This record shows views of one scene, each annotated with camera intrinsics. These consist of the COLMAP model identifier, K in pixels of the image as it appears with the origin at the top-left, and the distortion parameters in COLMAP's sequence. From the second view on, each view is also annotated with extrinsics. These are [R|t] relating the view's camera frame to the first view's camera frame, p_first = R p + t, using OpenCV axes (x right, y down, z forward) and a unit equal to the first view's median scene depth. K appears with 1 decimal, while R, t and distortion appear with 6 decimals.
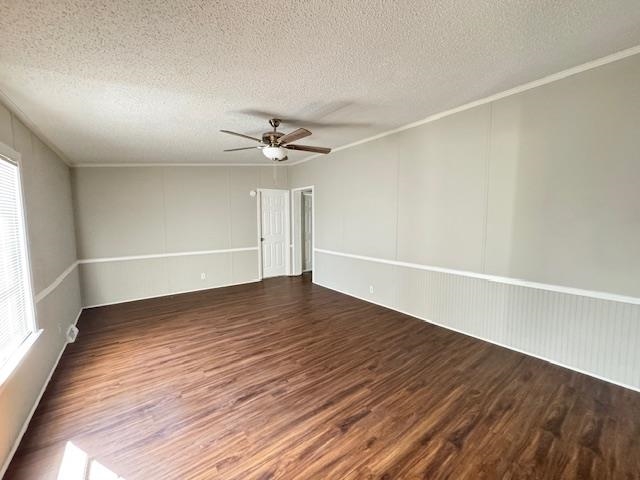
lens RADIAL K [[256.5, 0, 320.0], [0, 256.5, 240.0], [0, 0, 1]] dist [0.000948, -0.000013]
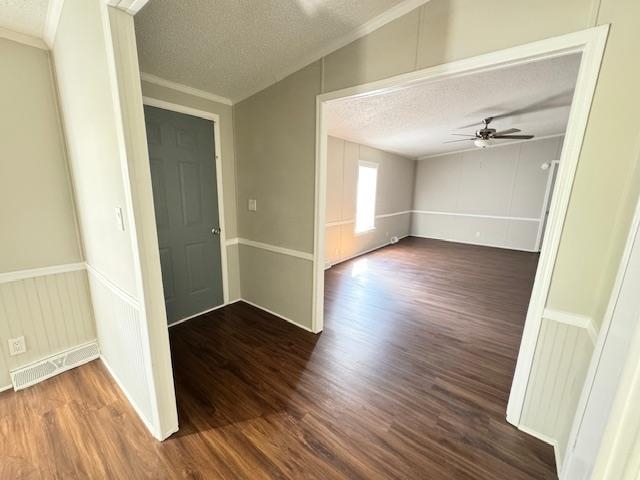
lens RADIAL K [[256.5, 0, 320.0], [0, 256.5, 240.0], [0, 0, 1]] dist [0.000948, -0.000013]
pose [[0.264633, 0.203890, -0.942549, 0.771858], [-0.101223, 0.977867, 0.183110, 0.014876], [0.959022, 0.046951, 0.279414, -0.191326]]
